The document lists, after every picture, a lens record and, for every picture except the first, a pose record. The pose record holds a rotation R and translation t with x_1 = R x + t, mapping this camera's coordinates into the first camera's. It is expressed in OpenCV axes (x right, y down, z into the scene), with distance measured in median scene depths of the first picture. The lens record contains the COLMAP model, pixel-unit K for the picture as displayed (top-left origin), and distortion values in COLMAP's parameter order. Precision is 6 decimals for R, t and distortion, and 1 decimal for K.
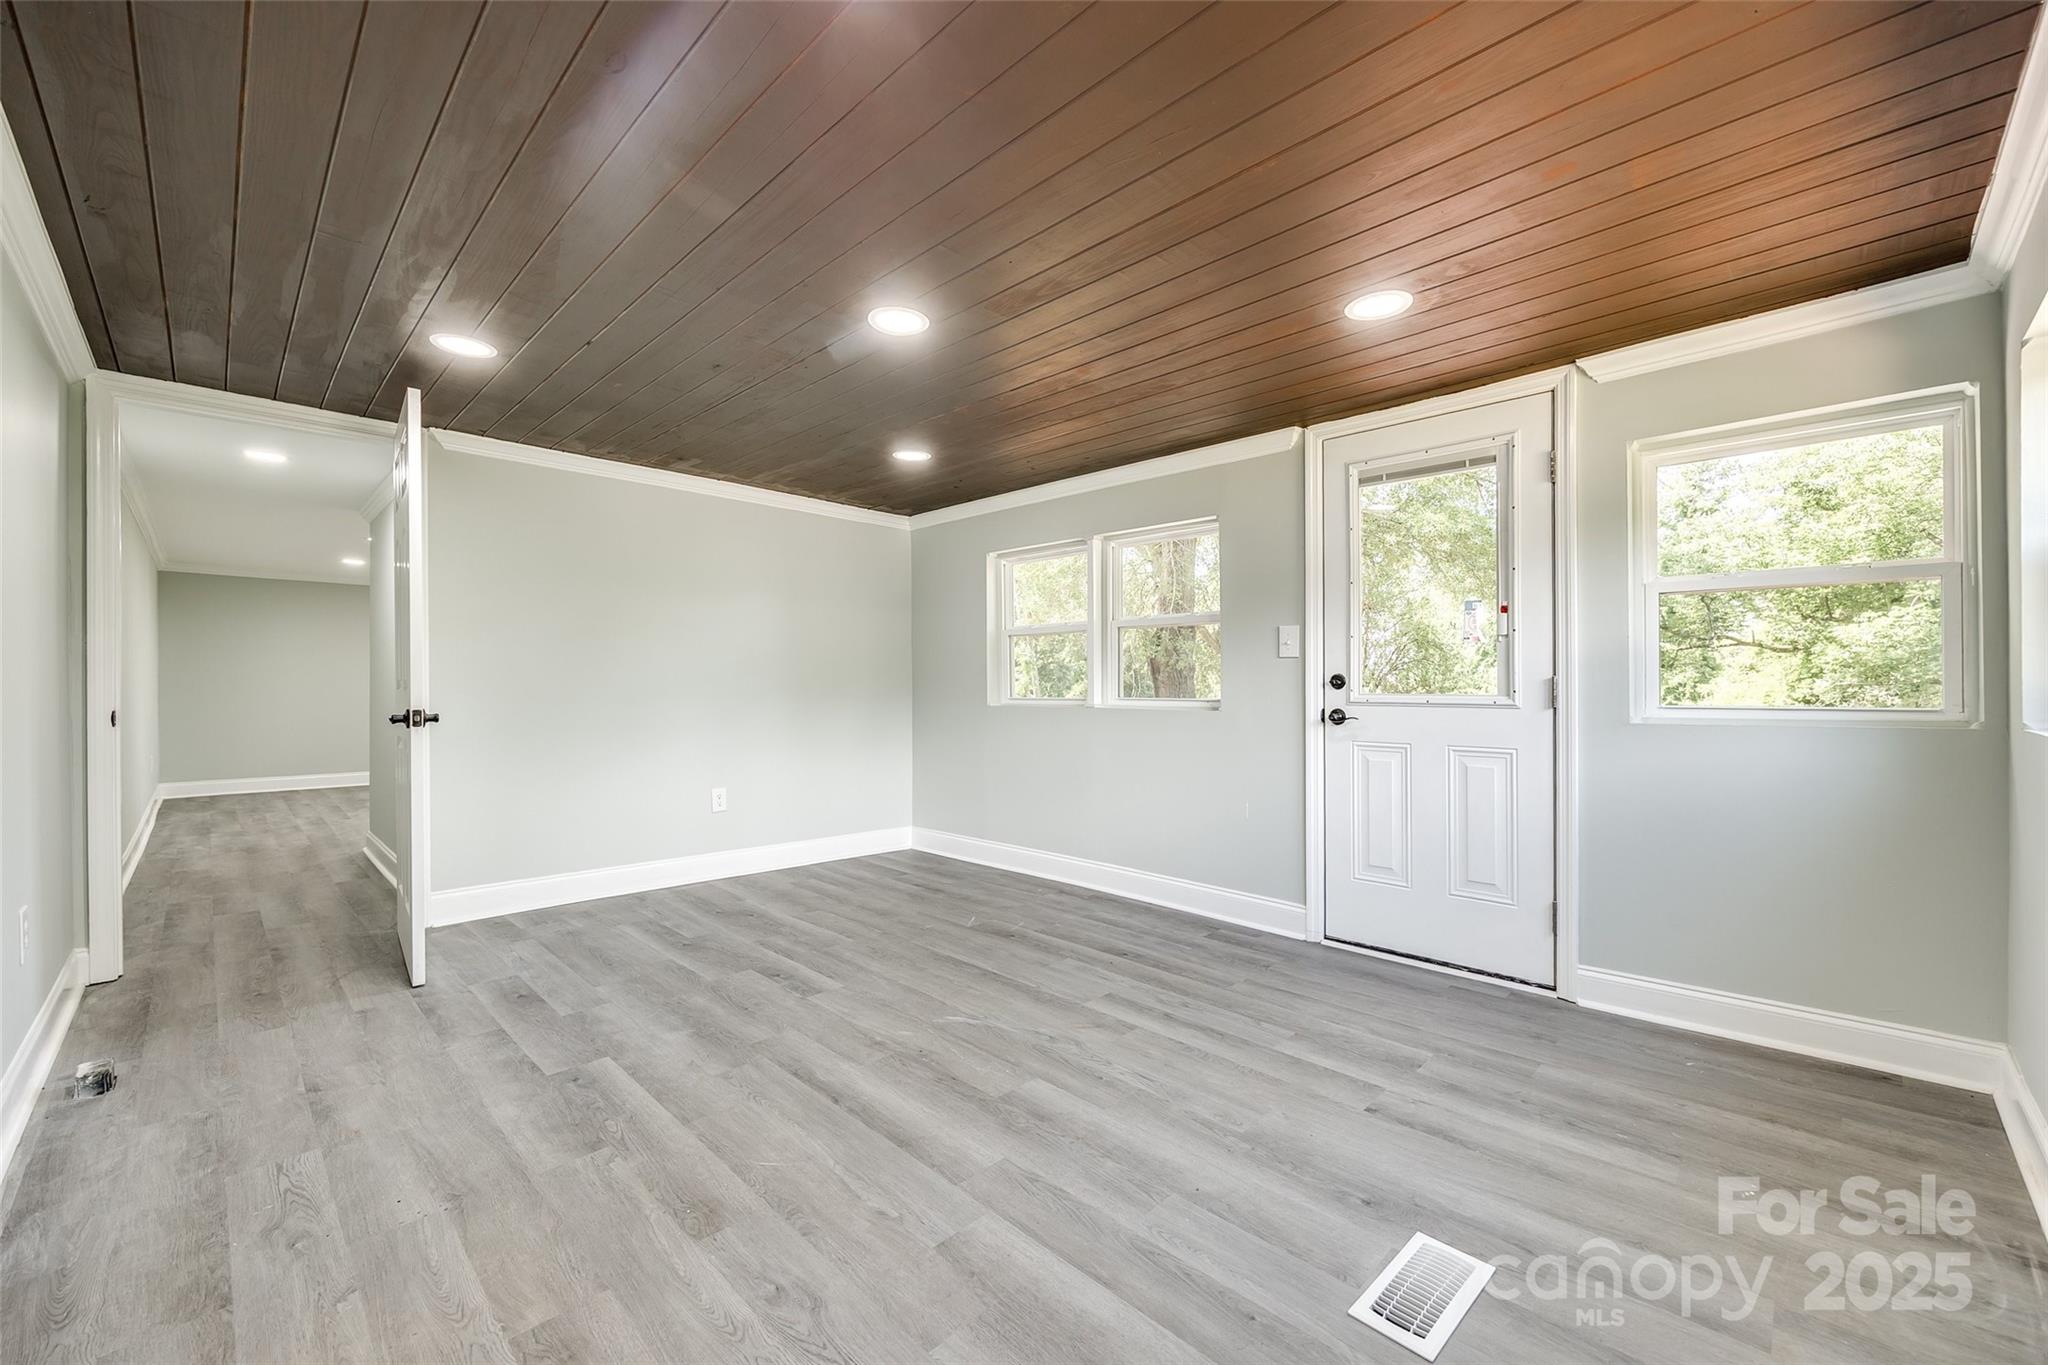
lens RADIAL K [[818.3, 0, 1032.5], [0, 818.3, 673.1], [0, 0, 1]] dist [-0.003322, 0.000210]
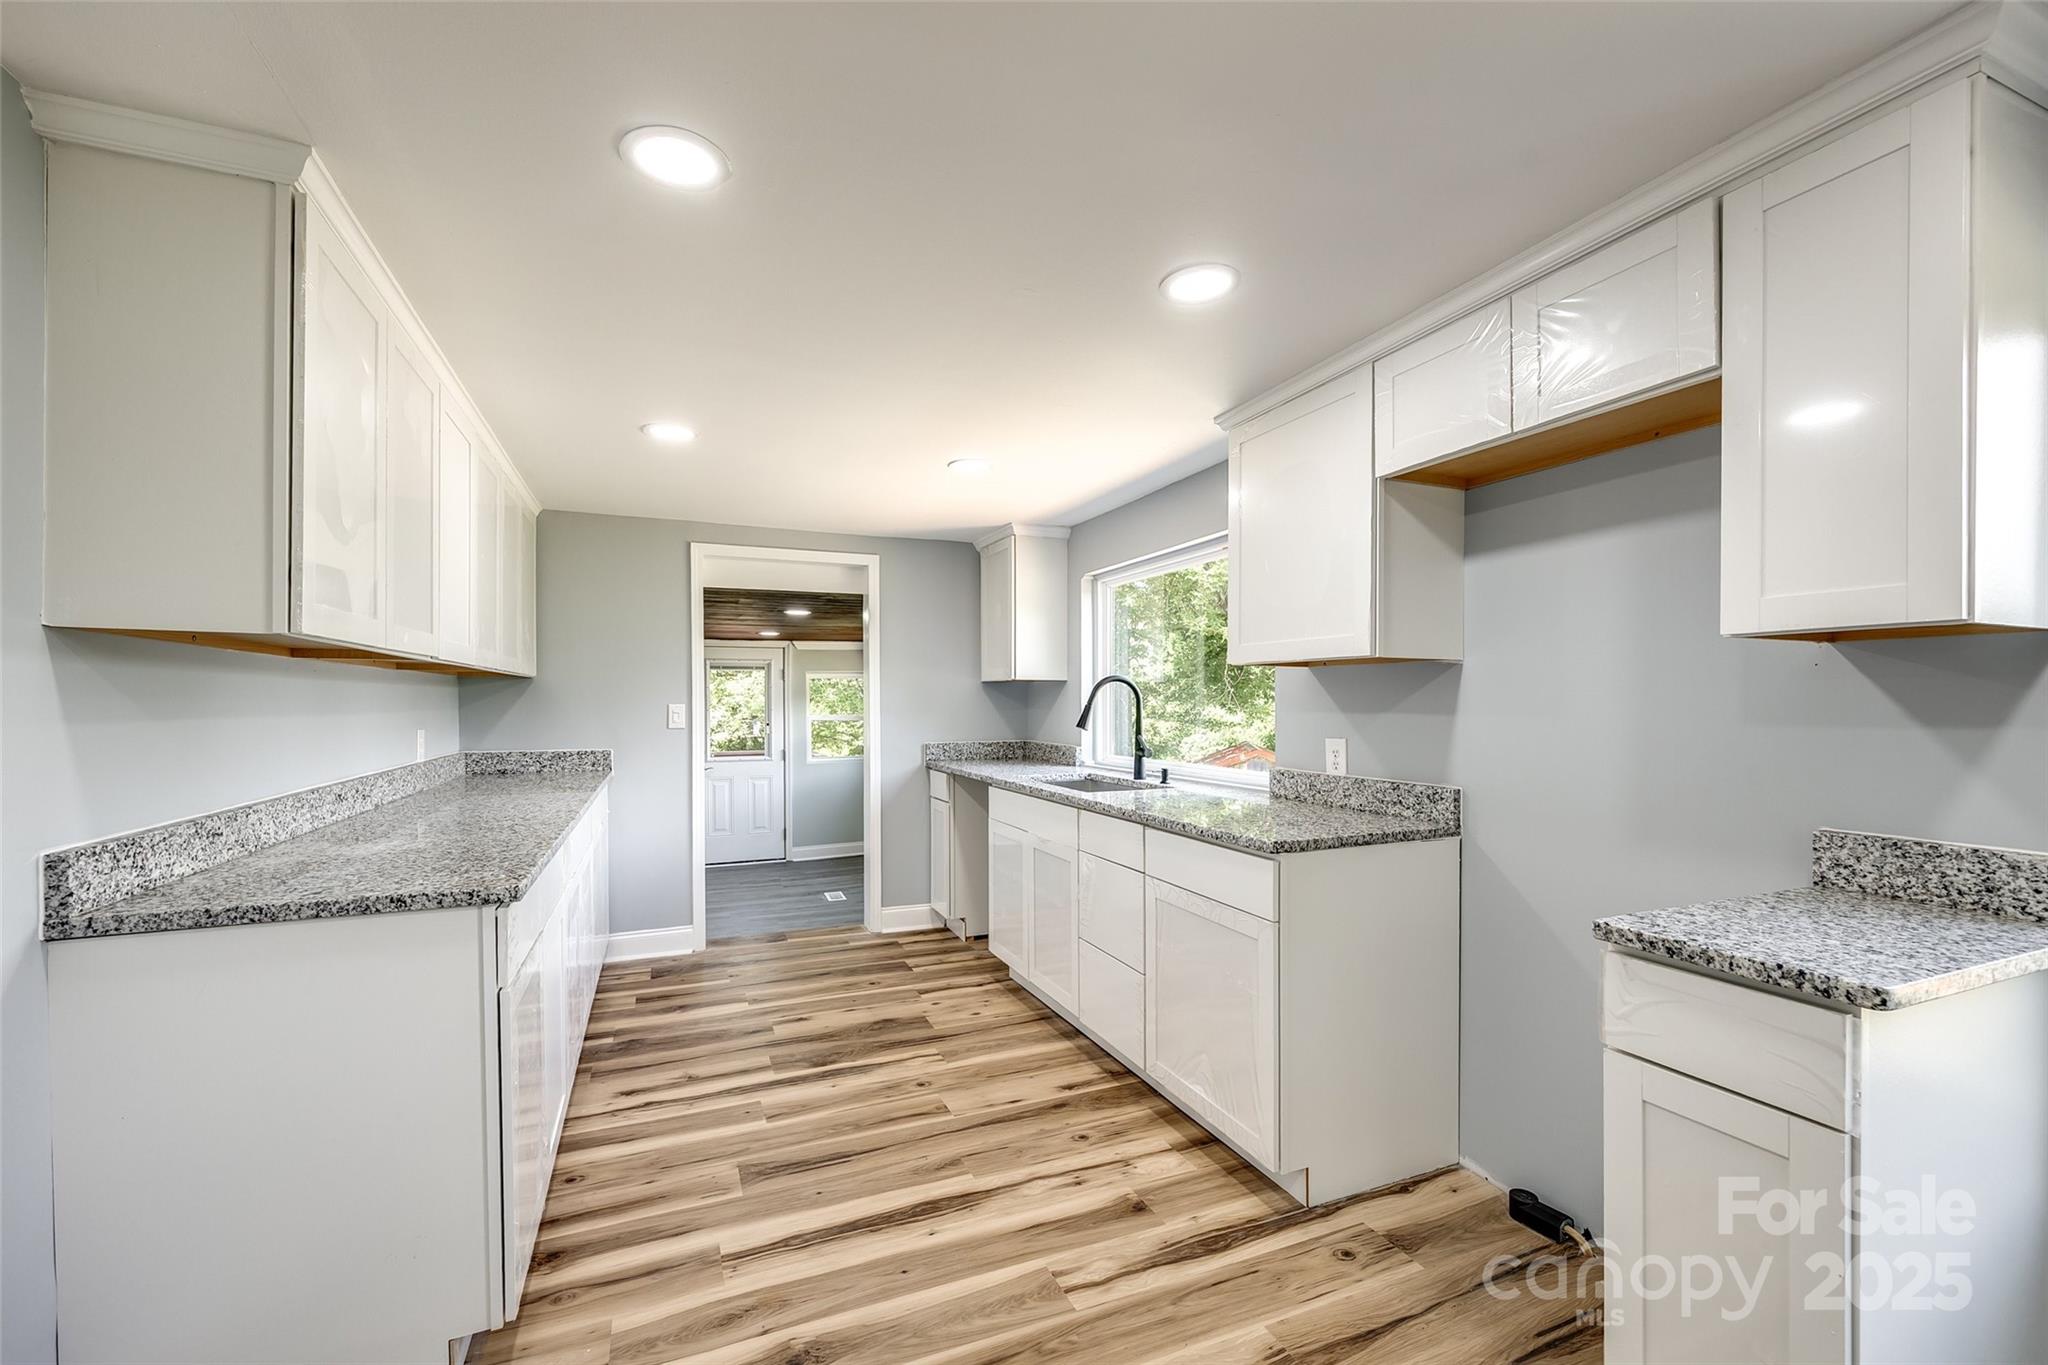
lens RADIAL K [[818.3, 0, 1014.7], [0, 818.3, 702.8], [0, 0, 1]] dist [-0.003322, 0.000210]
pose [[0.388972, 0.003284, 0.921244, -1.421368], [-0.000911, 0.999995, -0.003180, -0.126294], [-0.921249, 0.000397, 0.388973, -0.714322]]
